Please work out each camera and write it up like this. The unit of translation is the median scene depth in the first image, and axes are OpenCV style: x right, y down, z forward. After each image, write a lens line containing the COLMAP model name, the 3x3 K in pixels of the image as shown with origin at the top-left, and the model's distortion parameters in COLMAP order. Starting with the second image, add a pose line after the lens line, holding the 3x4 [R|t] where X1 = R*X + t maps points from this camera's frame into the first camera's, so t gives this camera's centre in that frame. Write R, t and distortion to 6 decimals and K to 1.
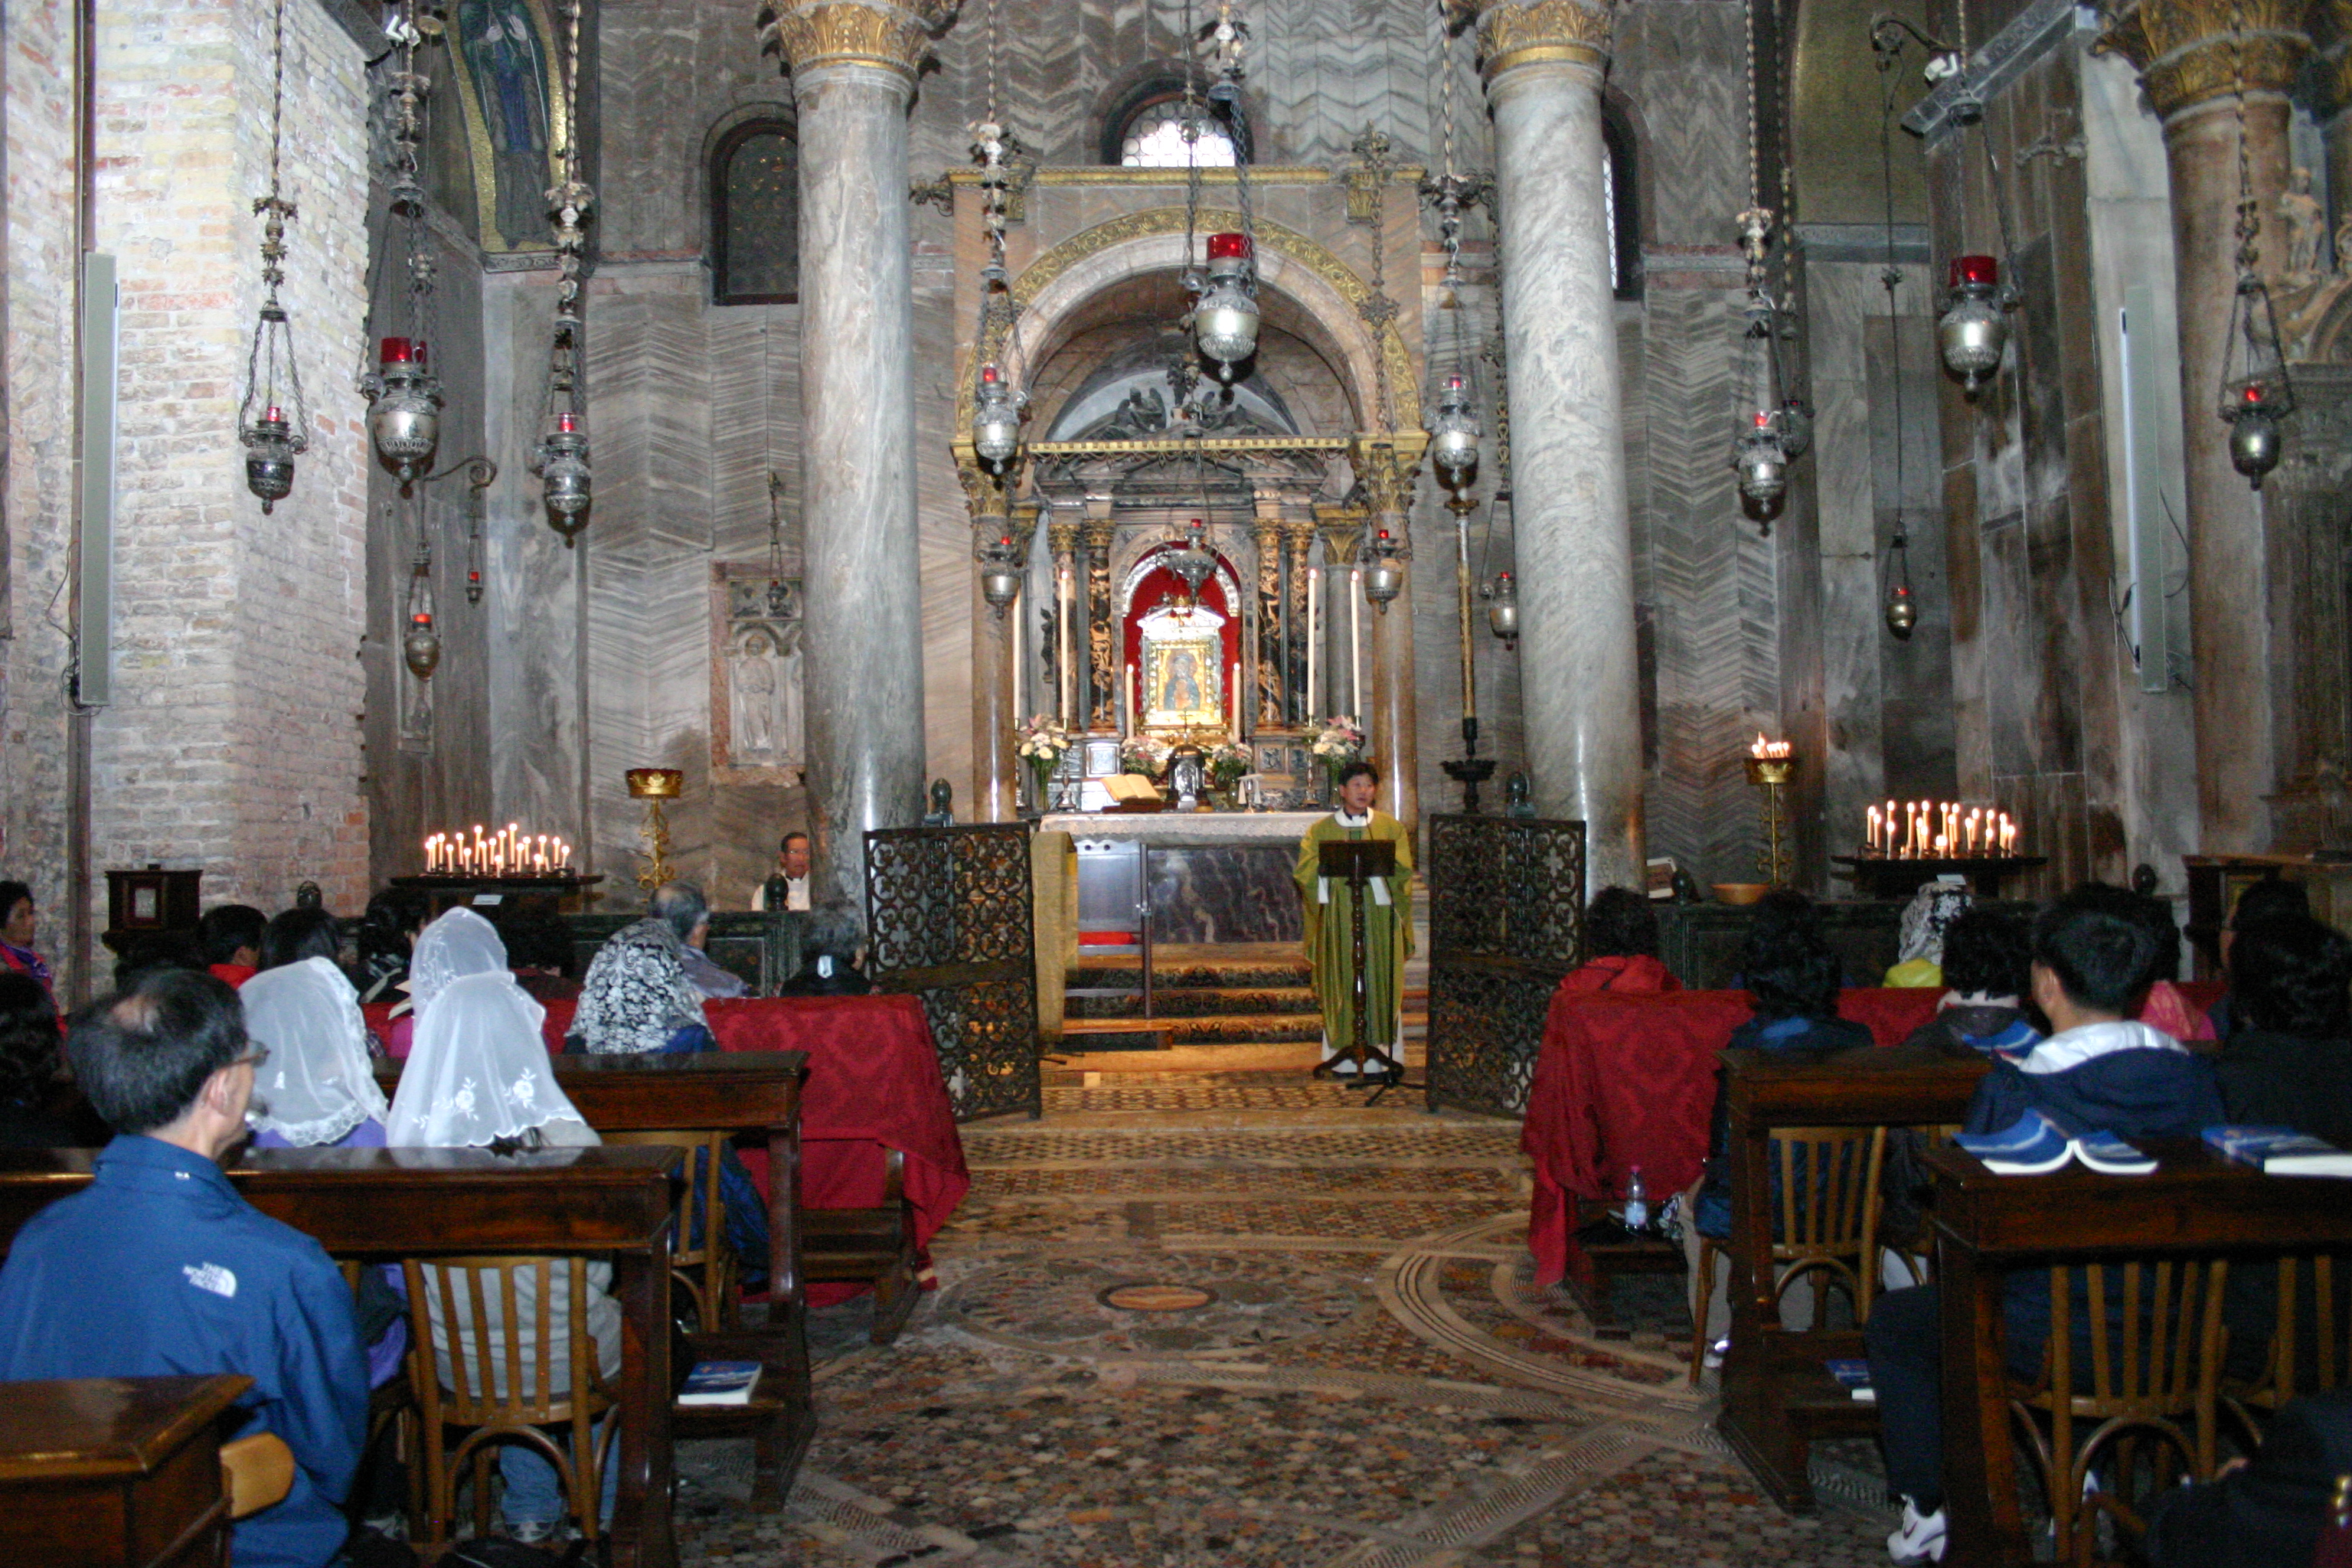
lens RADIAL K [[1921.8, 0, 1176.0], [0, 1921.8, 784.0], [0, 0, 1]] dist [-0.157354, 0.124922]
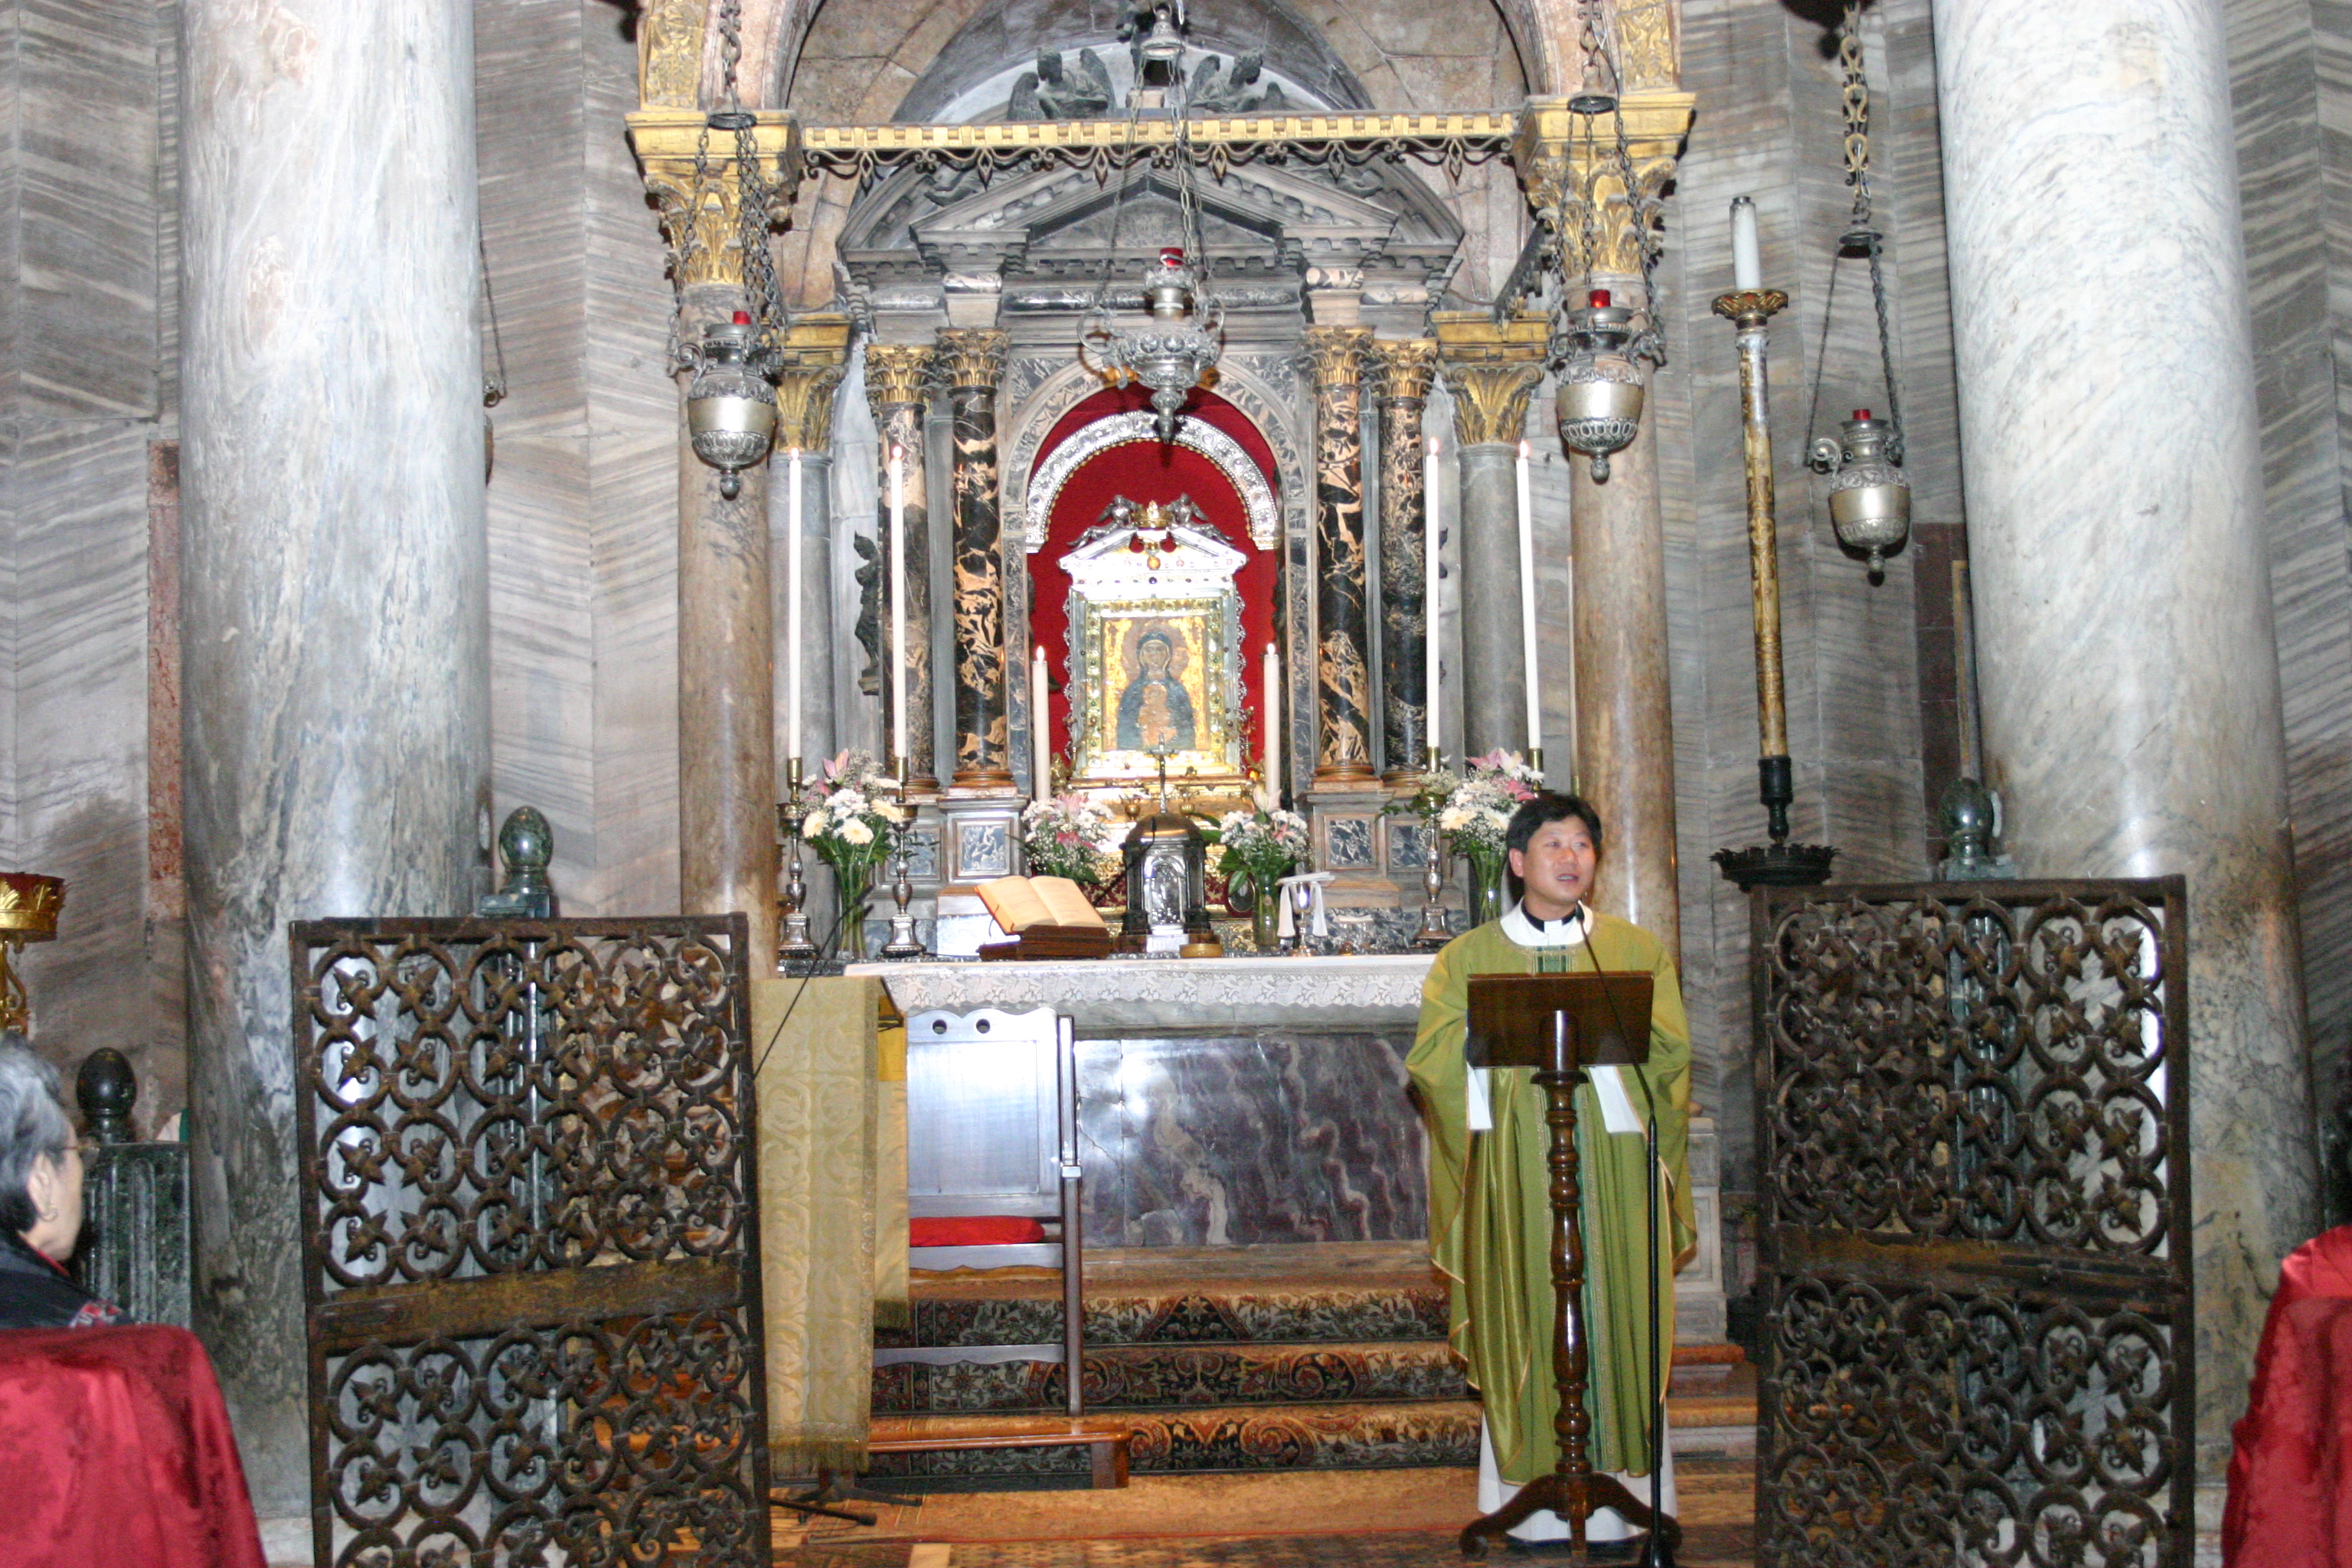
lens RADIAL K [[3303.3, 0, 1176.0], [0, 3303.3, 784.0], [0, 0, 1]] dist [-0.018144, 0.003483]
pose [[0.999970, -0.007697, -0.001154, 0.009231], [0.007599, 0.997583, -0.069067, 0.027188], [0.001683, 0.069056, 0.997611, 0.209280]]
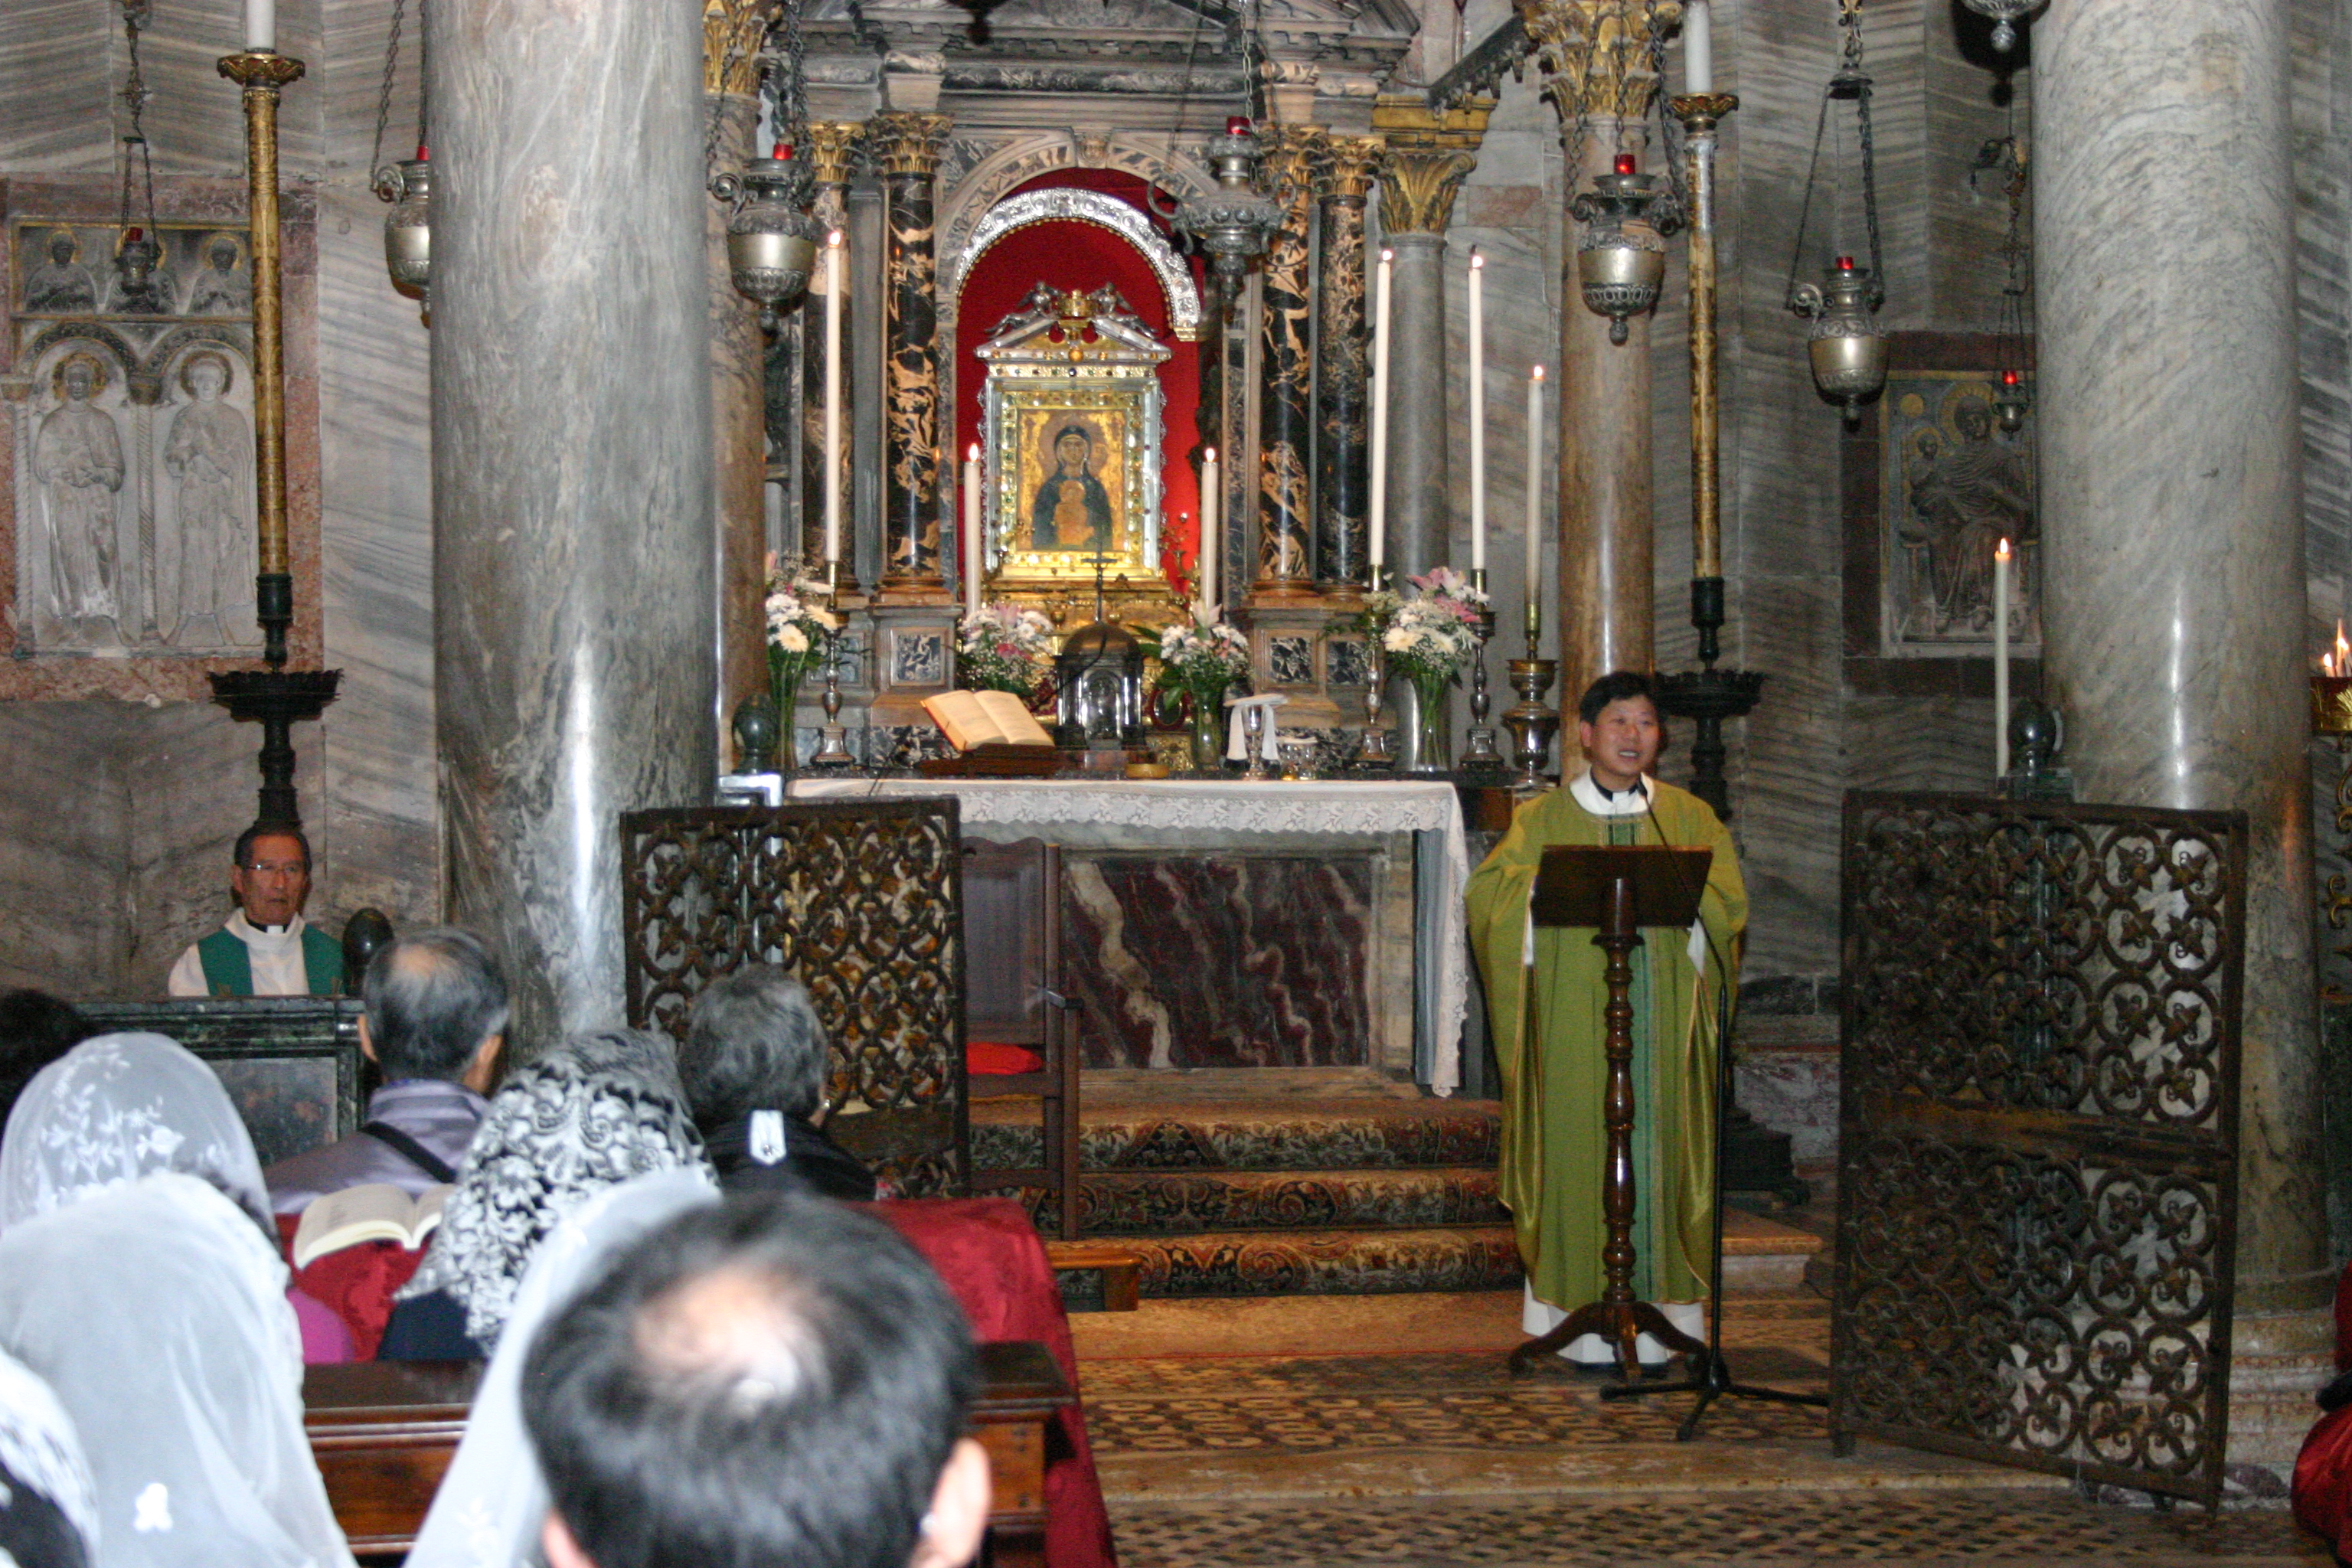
lens RADIAL K [[4186.6, 0, 1176.0], [0, 4186.6, 784.0], [0, 0, 1]] dist [0.007595, 0.206688]
pose [[0.992564, 0.013464, 0.120979, -0.095165], [-0.015495, 0.999754, 0.015869, 0.000596], [-0.120736, -0.017626, 0.992528, 0.028582]]
